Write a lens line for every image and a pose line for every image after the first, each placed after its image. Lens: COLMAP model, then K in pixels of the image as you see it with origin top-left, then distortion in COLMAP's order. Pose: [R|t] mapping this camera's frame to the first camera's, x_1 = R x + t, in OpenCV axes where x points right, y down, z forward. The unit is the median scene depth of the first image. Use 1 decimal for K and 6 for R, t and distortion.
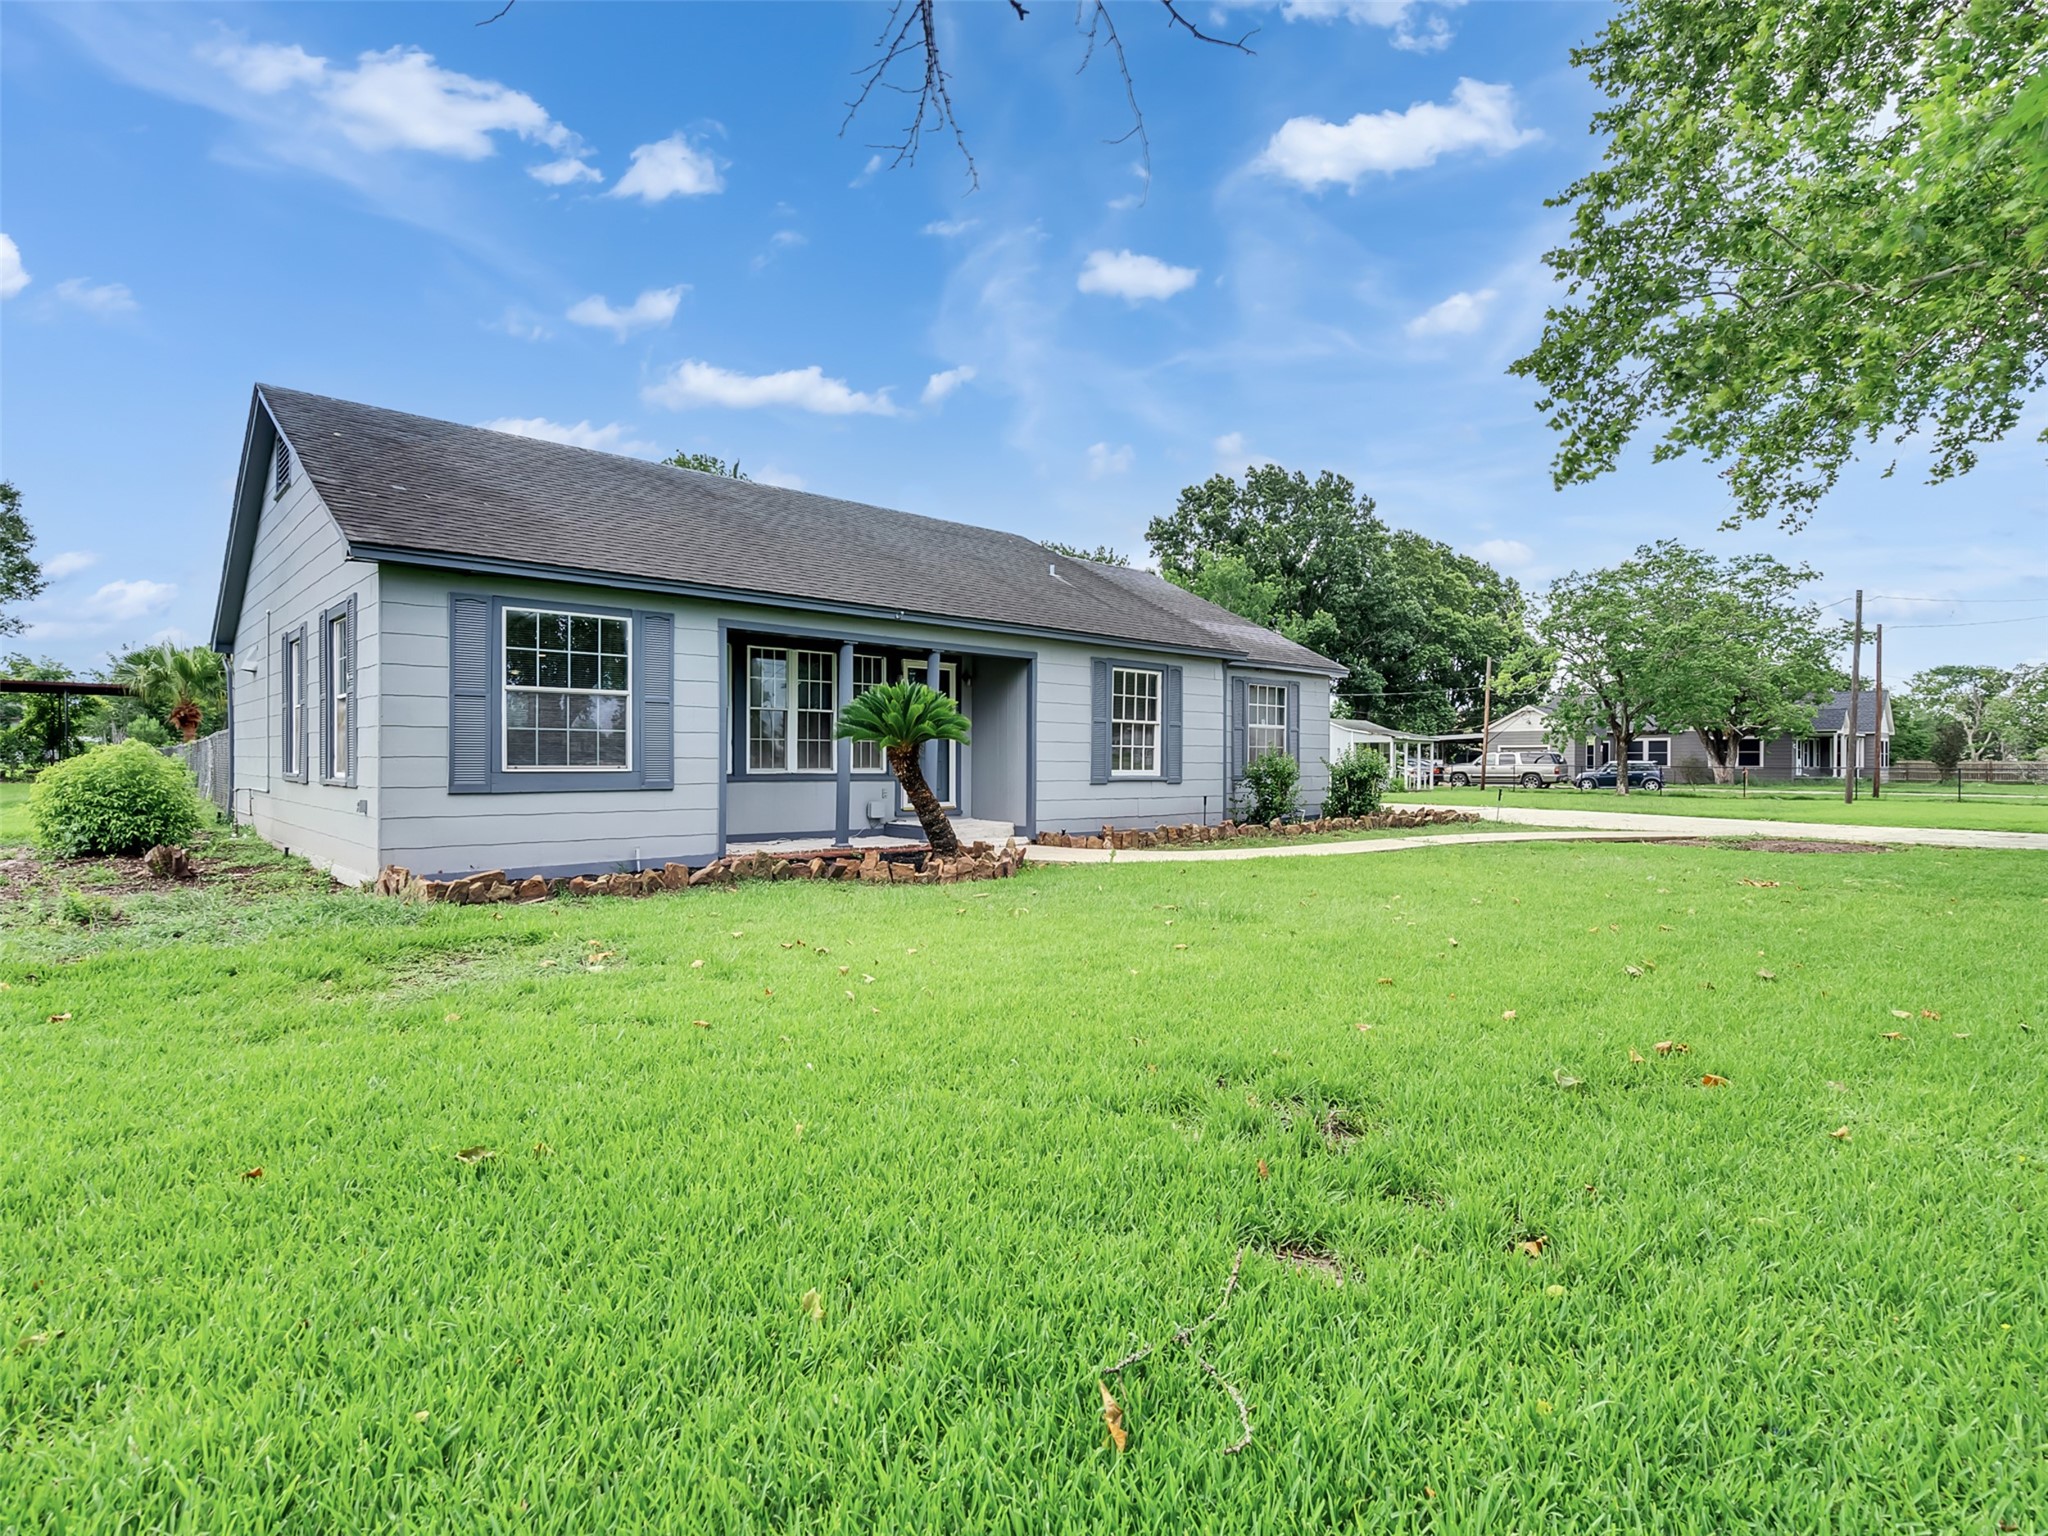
lens RADIAL K [[1047.5, 0, 1006.1], [0, 1047.5, 768.7], [0, 0, 1]] dist [-0.003270, 0.001696]
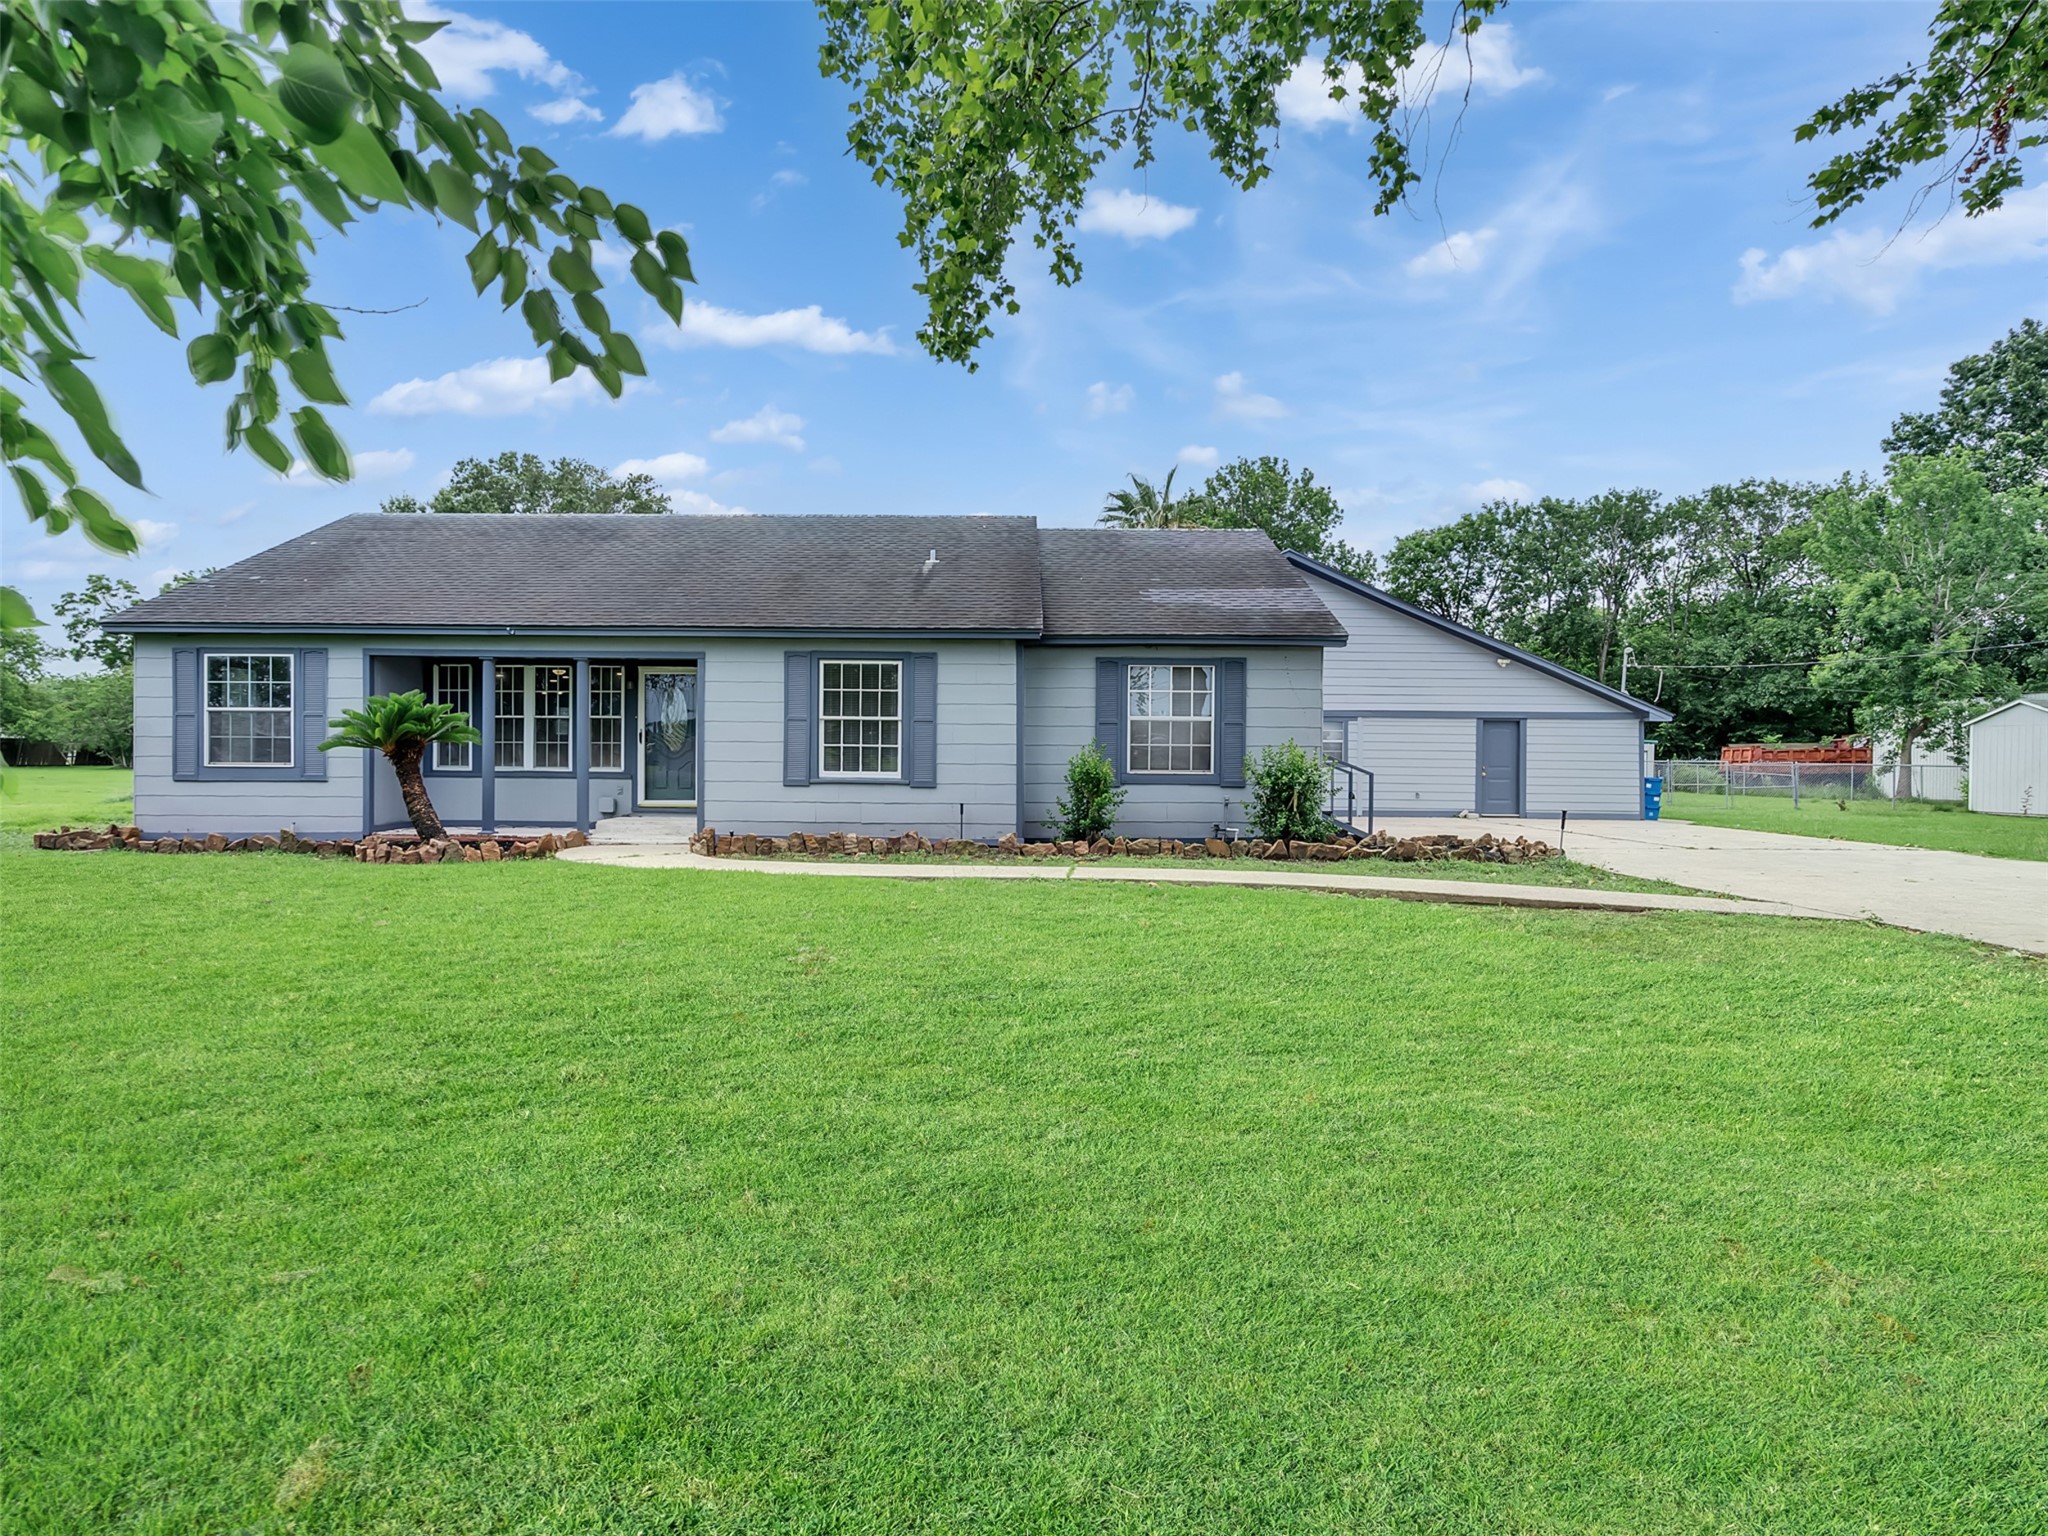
lens RADIAL K [[1047.5, 0, 1006.1], [0, 1047.5, 768.7], [0, 0, 1]] dist [-0.003270, 0.001696]
pose [[0.742622, 0.008982, -0.669650, 0.895044], [-0.008334, 0.999957, 0.004171, -0.006374], [0.669659, 0.002484, 0.742665, 0.444366]]
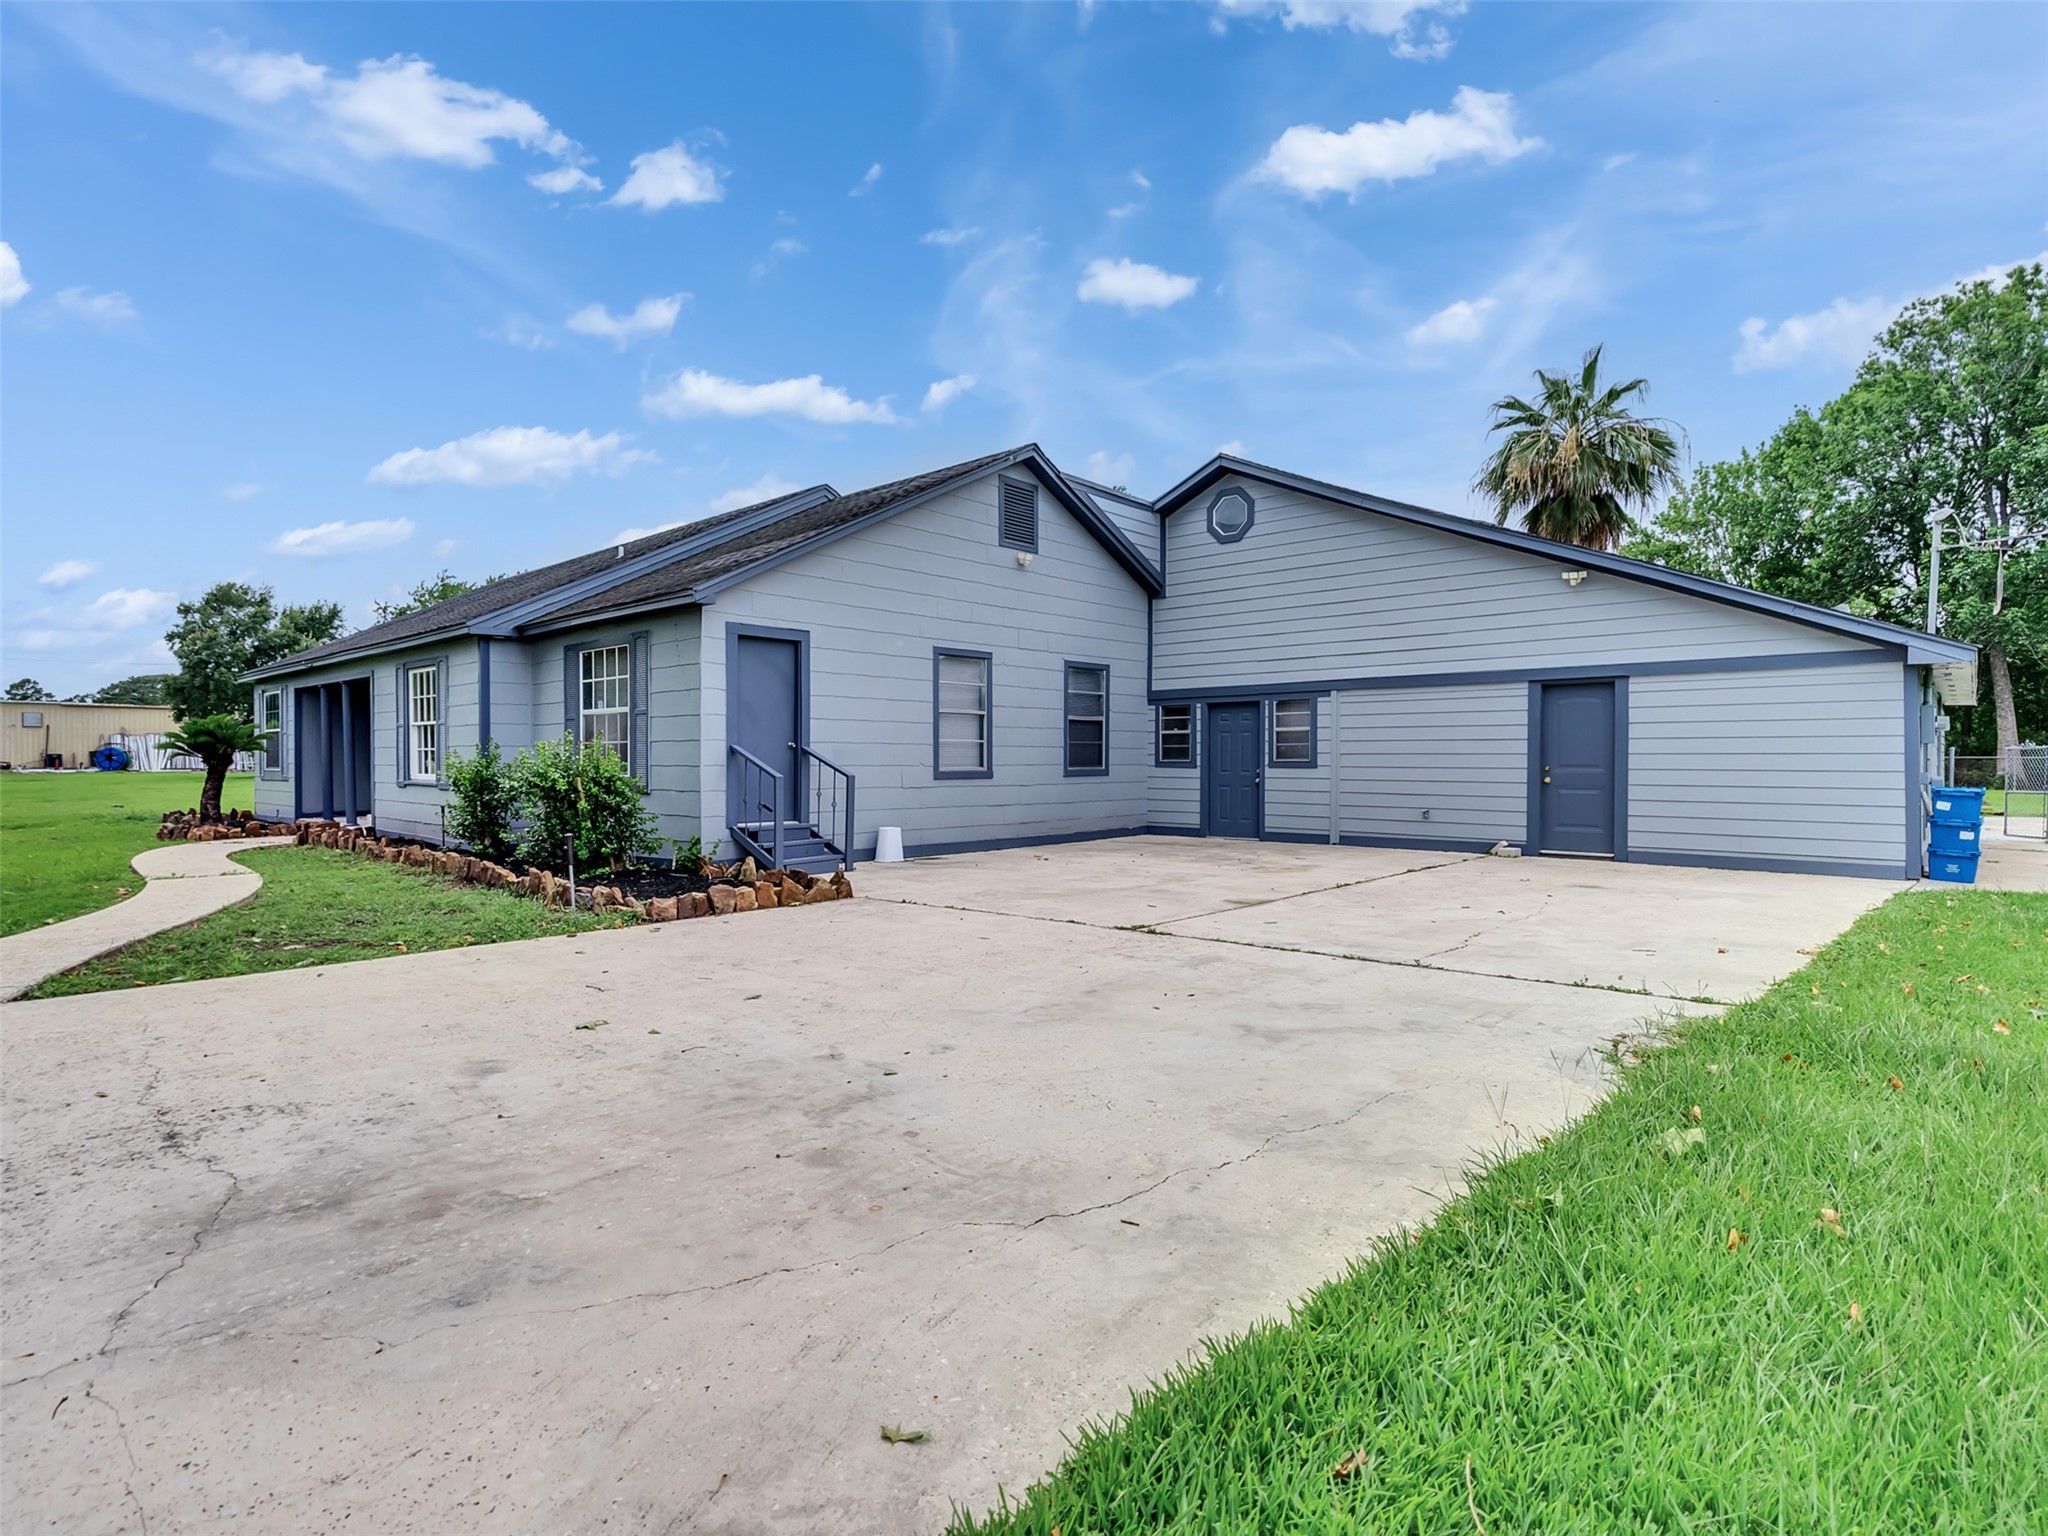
lens RADIAL K [[1047.5, 0, 1006.1], [0, 1047.5, 768.7], [0, 0, 1]] dist [-0.003270, 0.001696]
pose [[0.080998, 0.001405, -0.996713, 1.225508], [-0.003647, 0.999993, 0.001114, -0.005877], [0.996708, 0.003545, 0.081003, 1.572890]]
